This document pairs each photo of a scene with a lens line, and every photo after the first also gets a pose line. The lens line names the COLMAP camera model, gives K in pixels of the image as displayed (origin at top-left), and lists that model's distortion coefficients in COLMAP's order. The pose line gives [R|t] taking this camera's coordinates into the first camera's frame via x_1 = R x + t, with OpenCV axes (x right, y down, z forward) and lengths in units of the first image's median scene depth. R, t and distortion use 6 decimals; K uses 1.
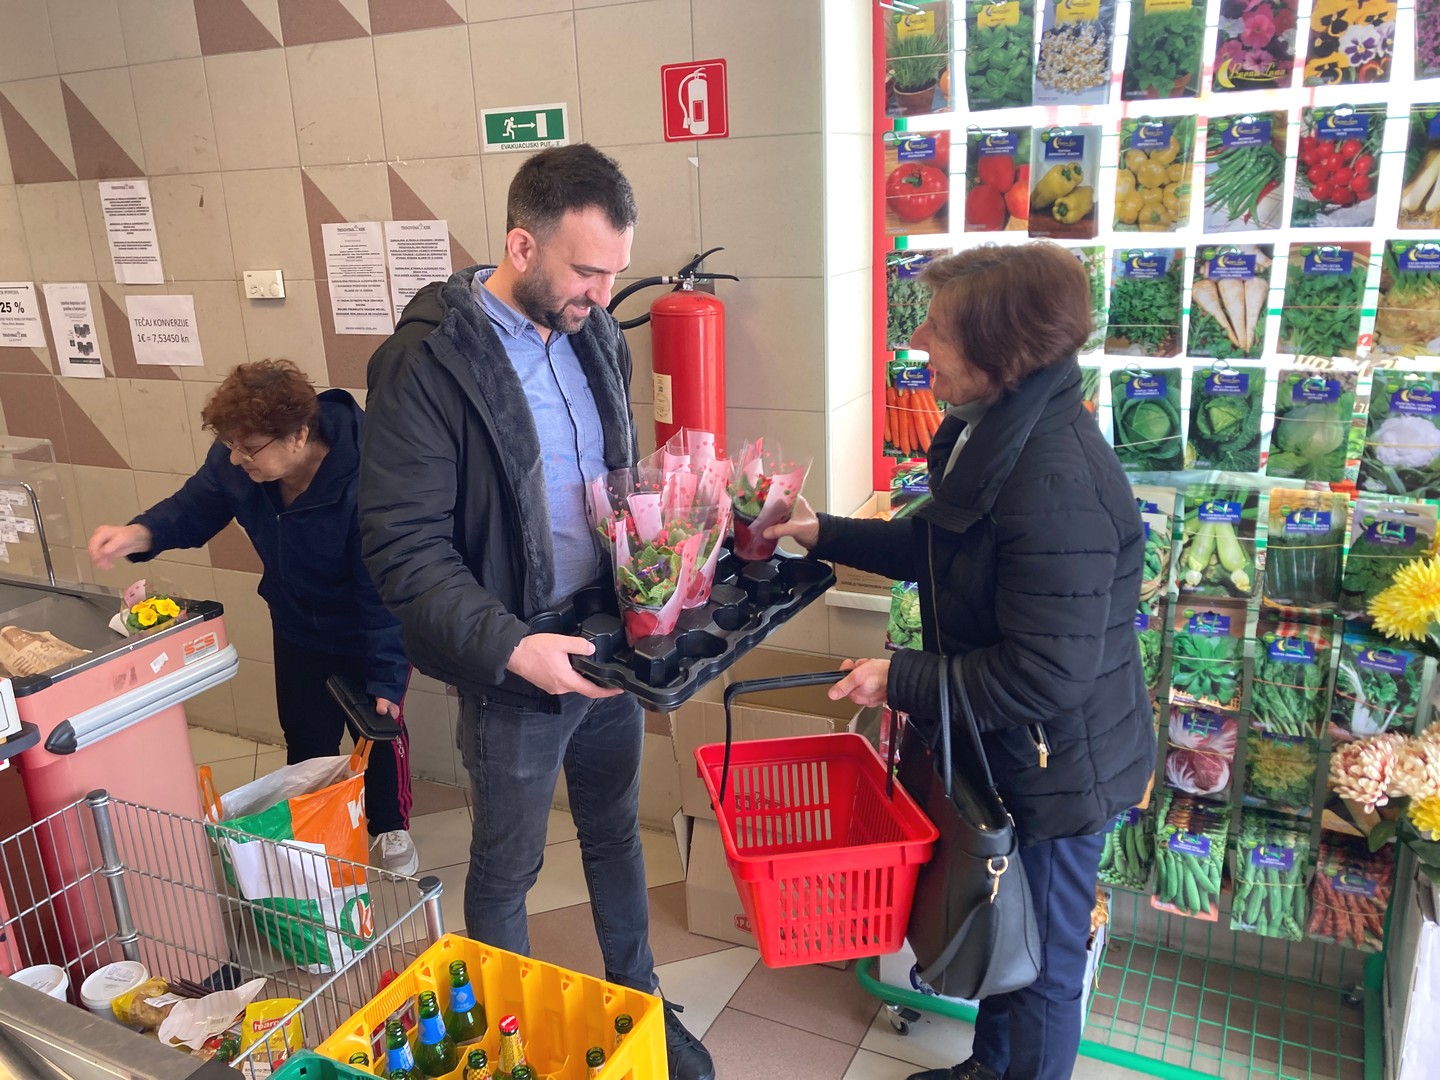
lens RADIAL K [[1168.9, 0, 718.9], [0, 1168.9, 538.2], [0, 0, 1]] dist [0.002637, 0.005874]
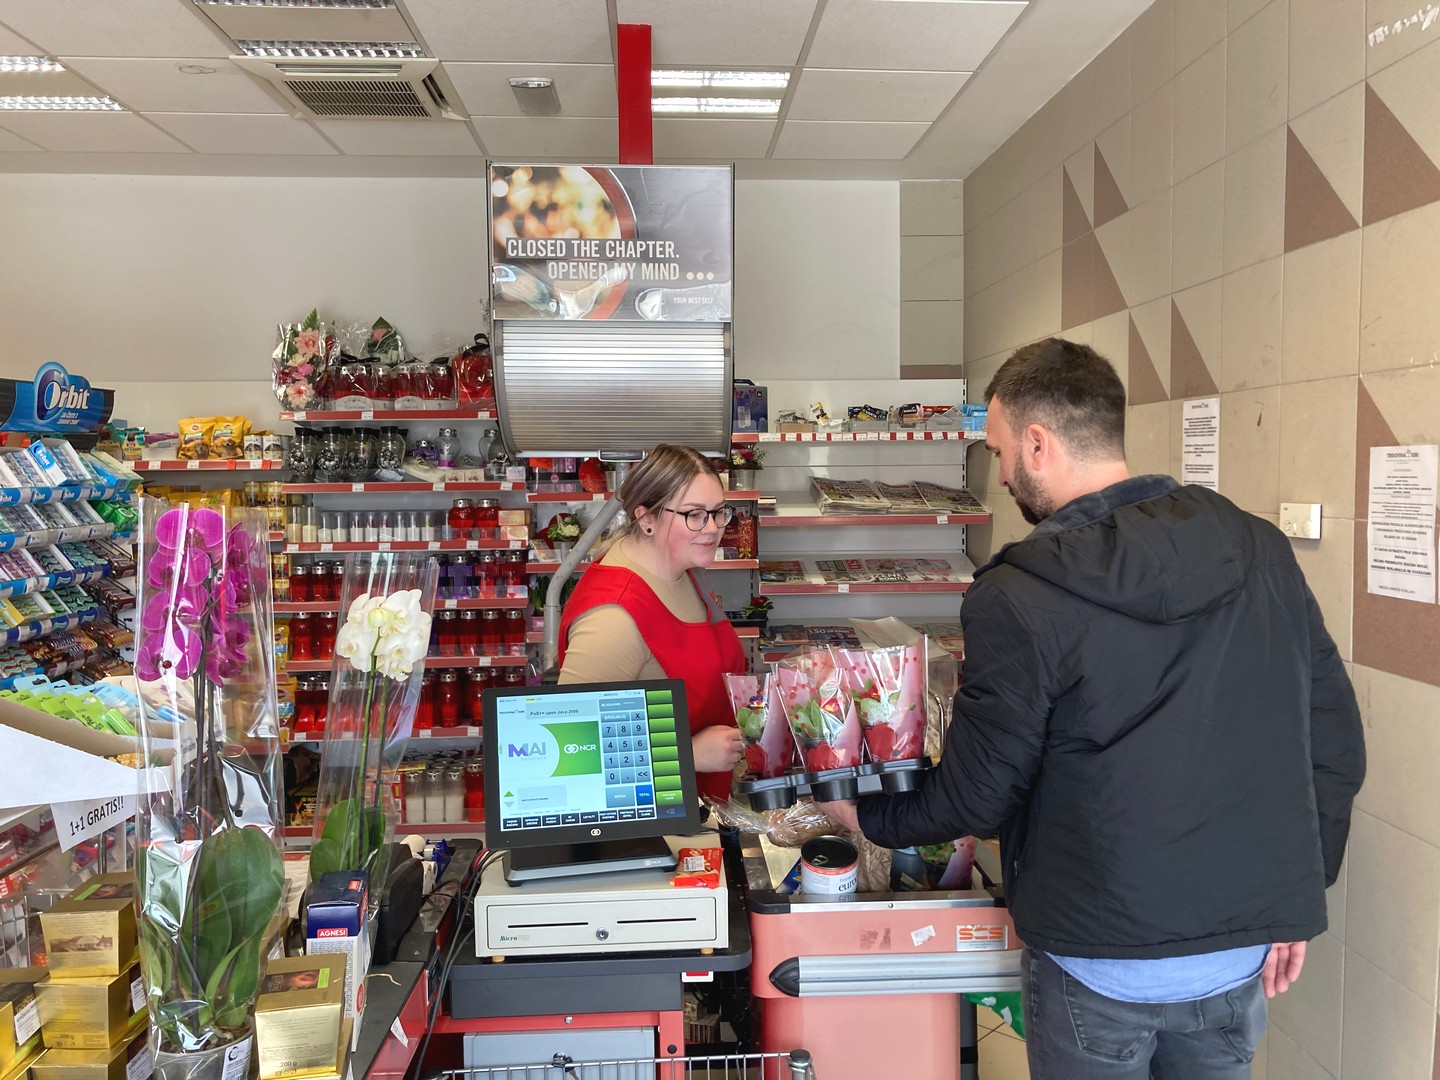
lens RADIAL K [[1168.9, 0, 720.7], [0, 1168.9, 540.8], [0, 0, 1]] dist [0.002637, 0.005874]
pose [[0.486809, 0.093818, -0.868455, 0.112788], [-0.265623, 0.963033, -0.044859, -0.067169], [0.832142, 0.252520, 0.493734, 0.300014]]
